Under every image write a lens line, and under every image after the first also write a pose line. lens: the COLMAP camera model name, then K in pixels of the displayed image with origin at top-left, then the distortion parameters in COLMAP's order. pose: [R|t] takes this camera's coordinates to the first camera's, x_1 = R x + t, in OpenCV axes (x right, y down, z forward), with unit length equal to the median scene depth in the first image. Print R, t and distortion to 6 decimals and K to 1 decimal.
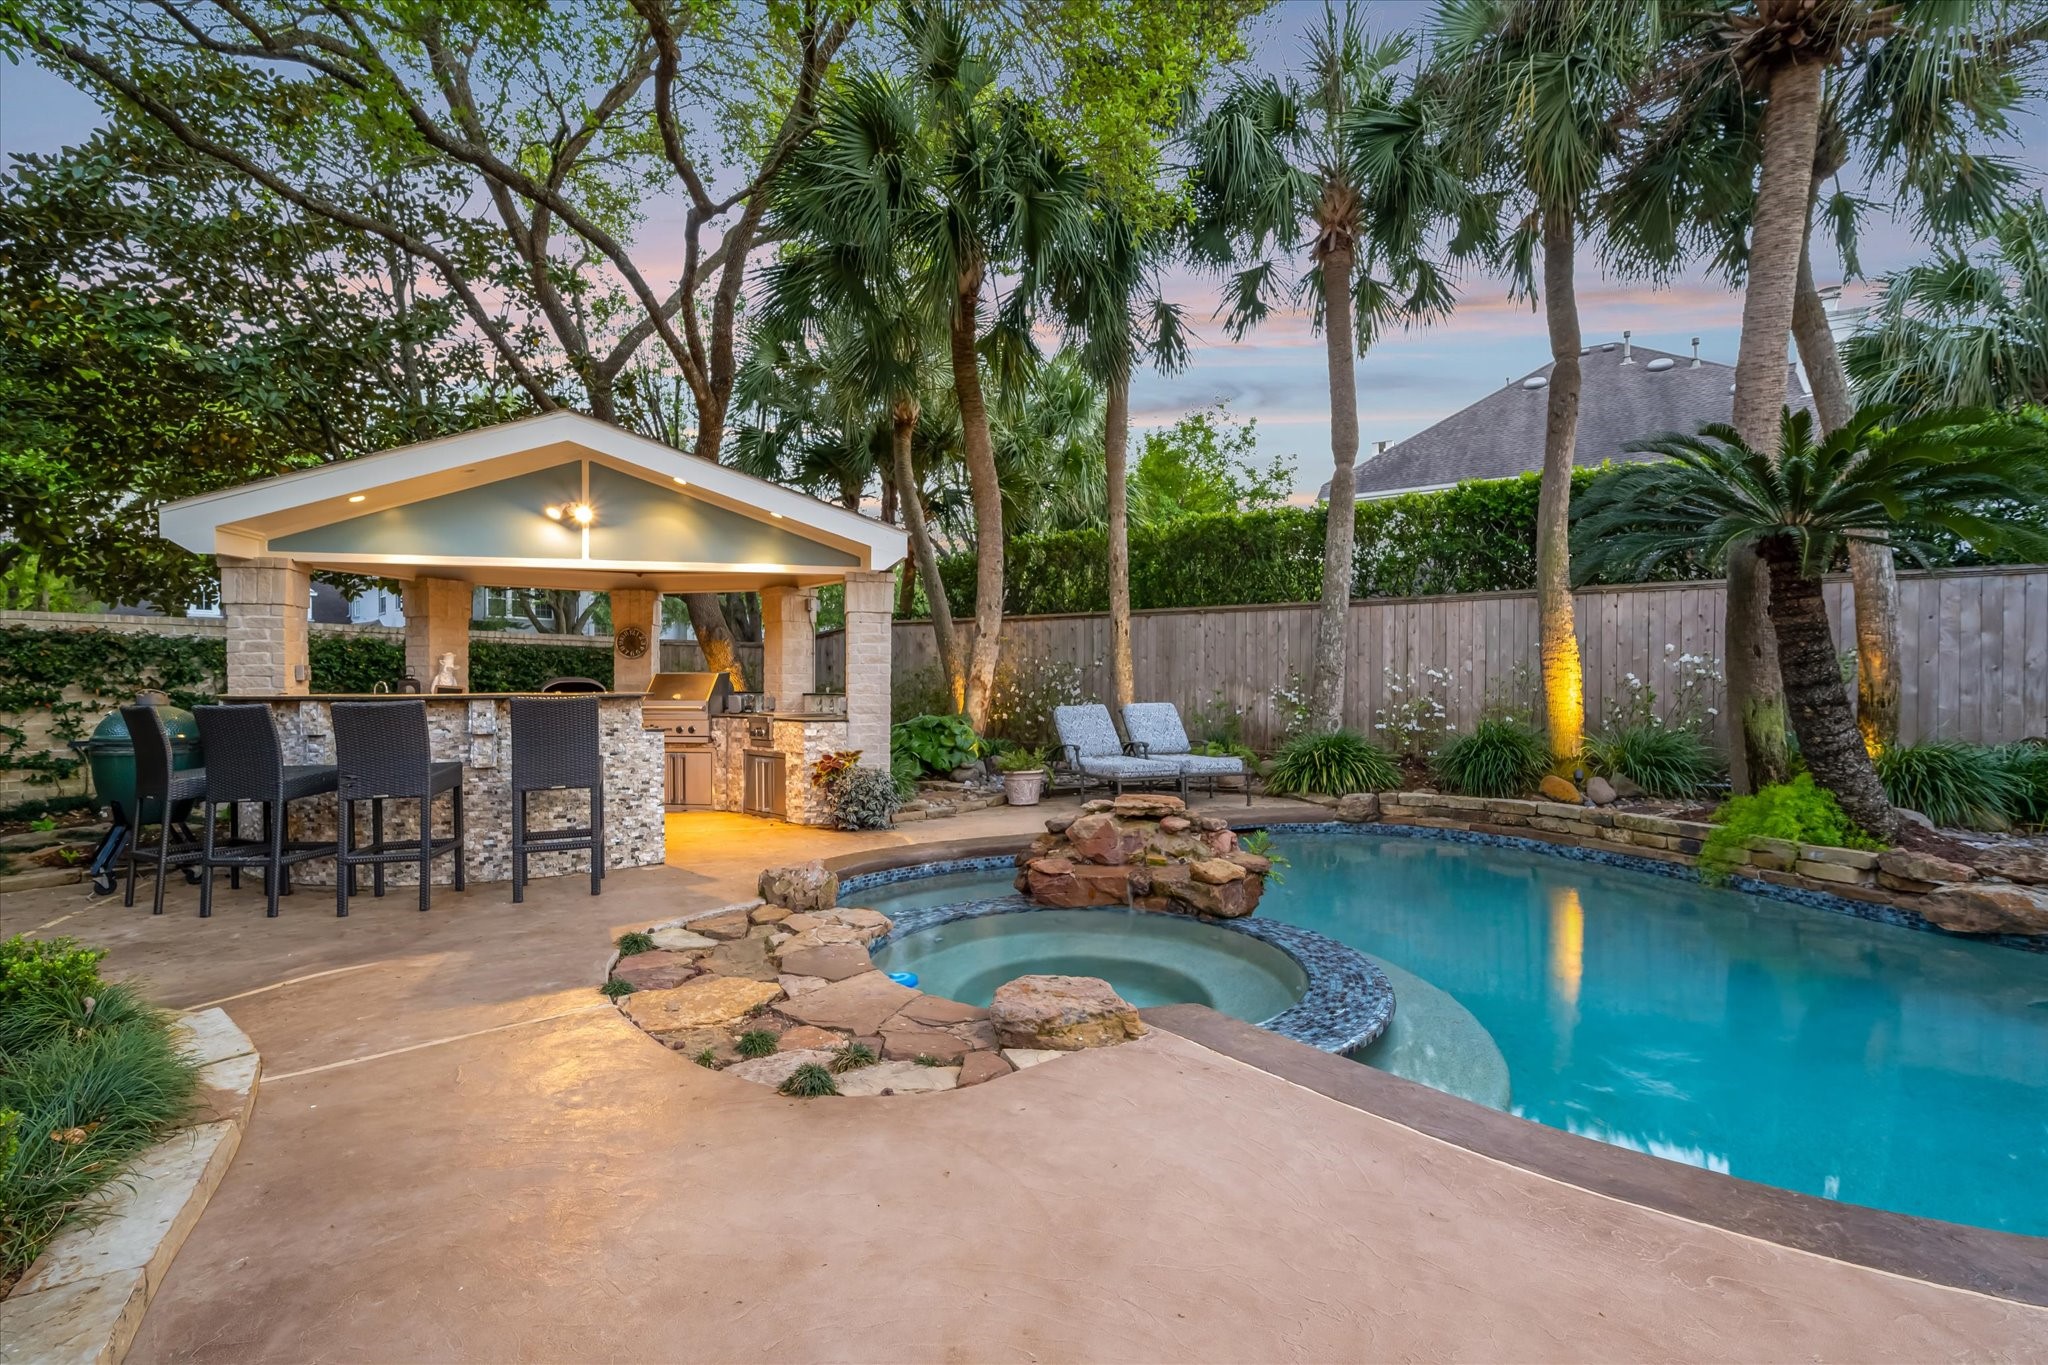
lens RADIAL K [[917.9, 0, 1023.3], [0, 917.9, 684.6], [0, 0, 1]] dist [-0.001423, 0.000140]
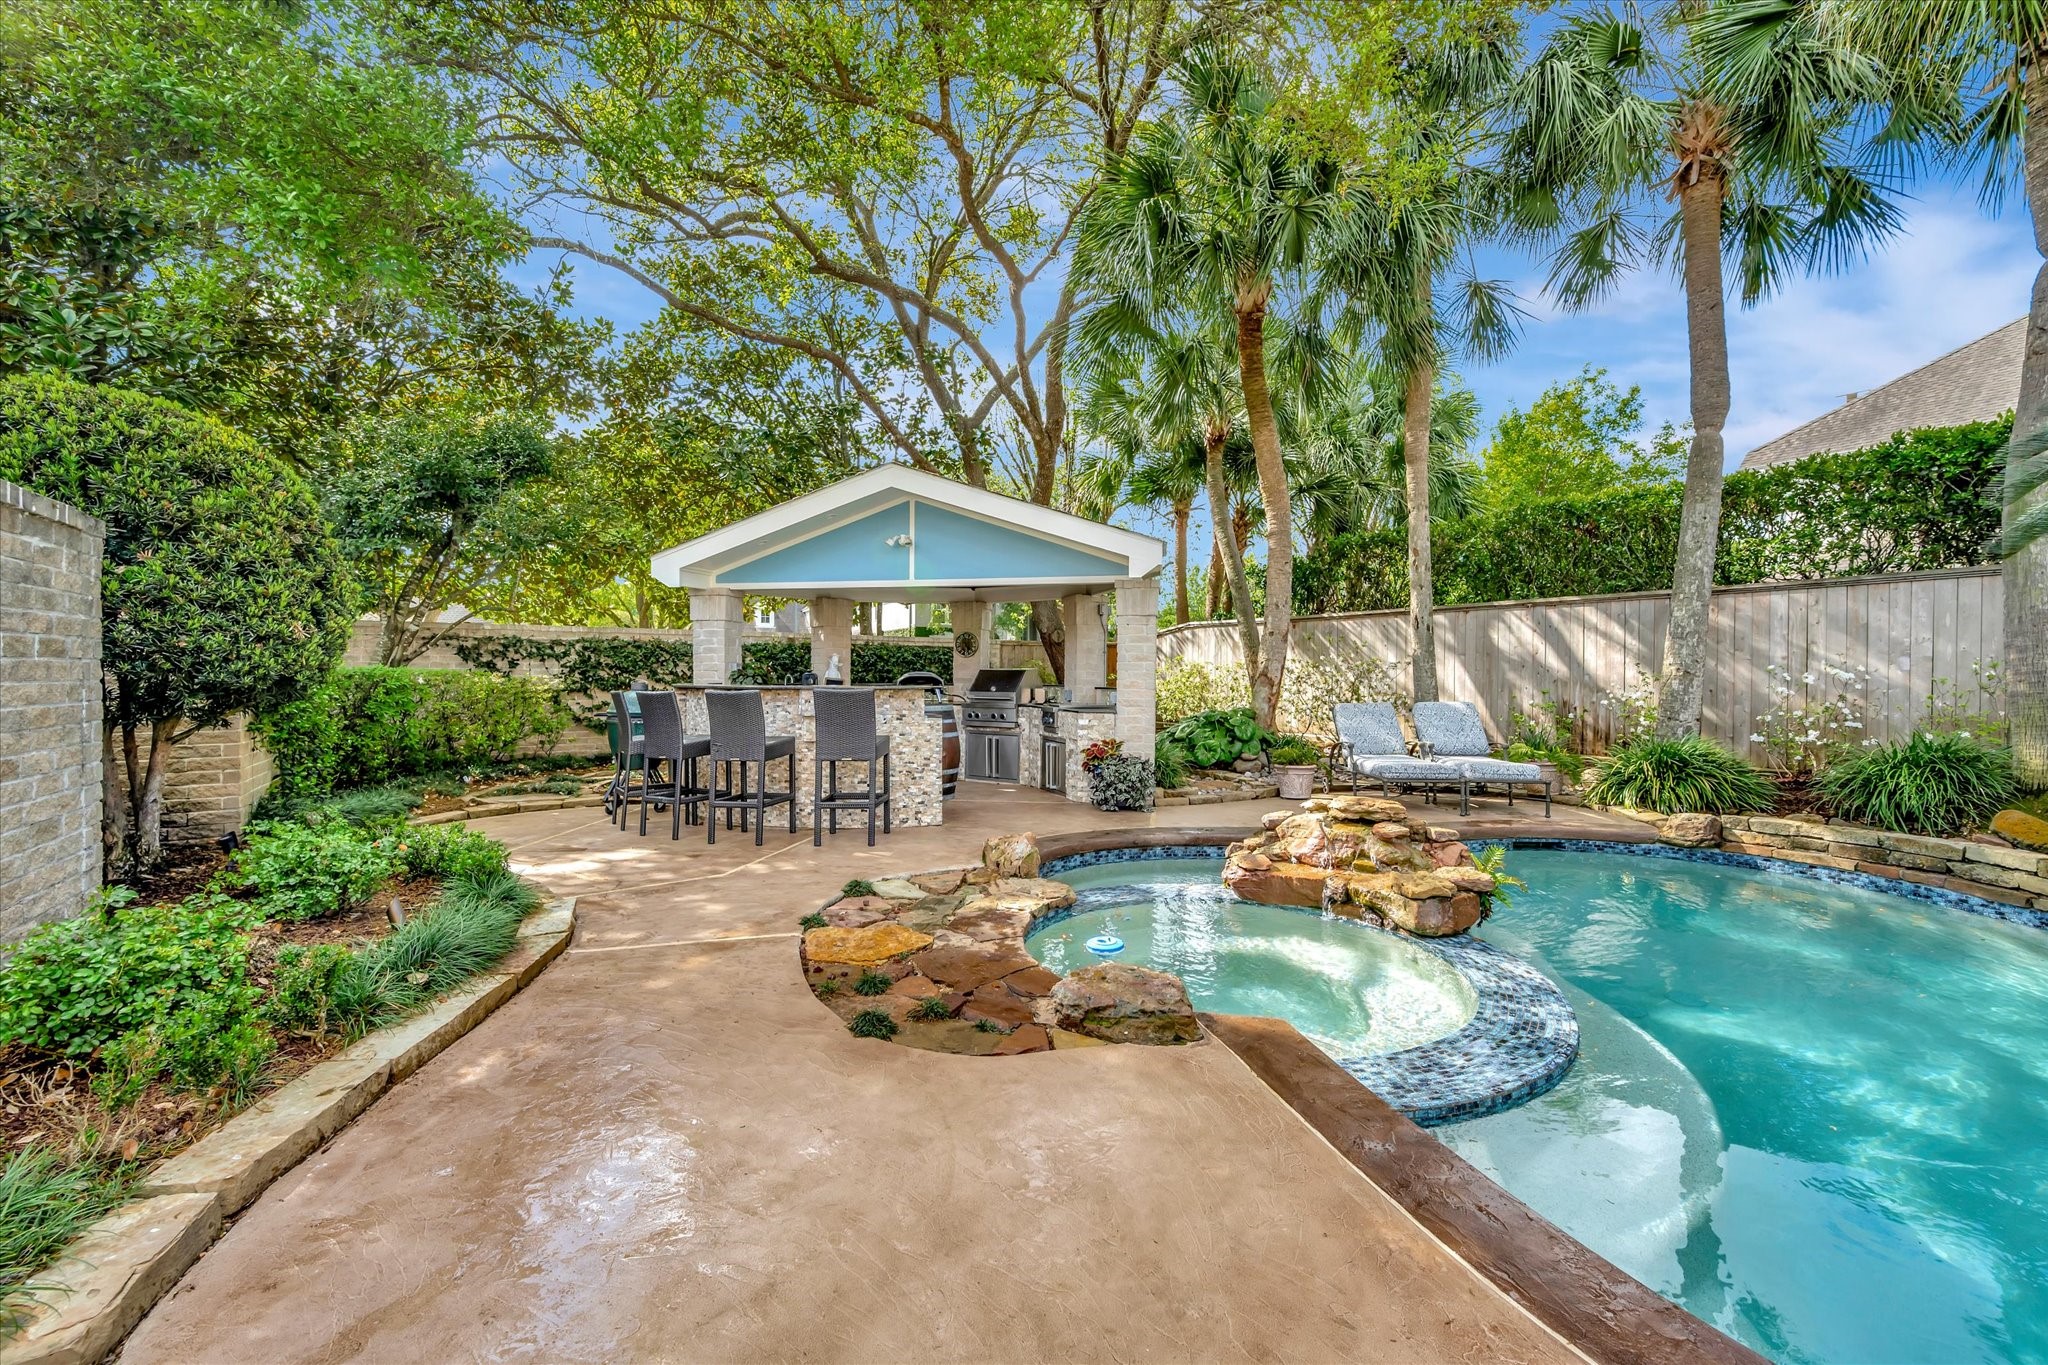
lens RADIAL K [[817.2, 0, 1023.5], [0, 817.2, 676.0], [0, 0, 1]] dist [-0.002498, 0.001199]
pose [[0.903504, 0.007282, -0.428517, 0.108740], [-0.008590, 0.999962, -0.001119, -0.002662], [0.428493, 0.004692, 0.903533, 0.039601]]
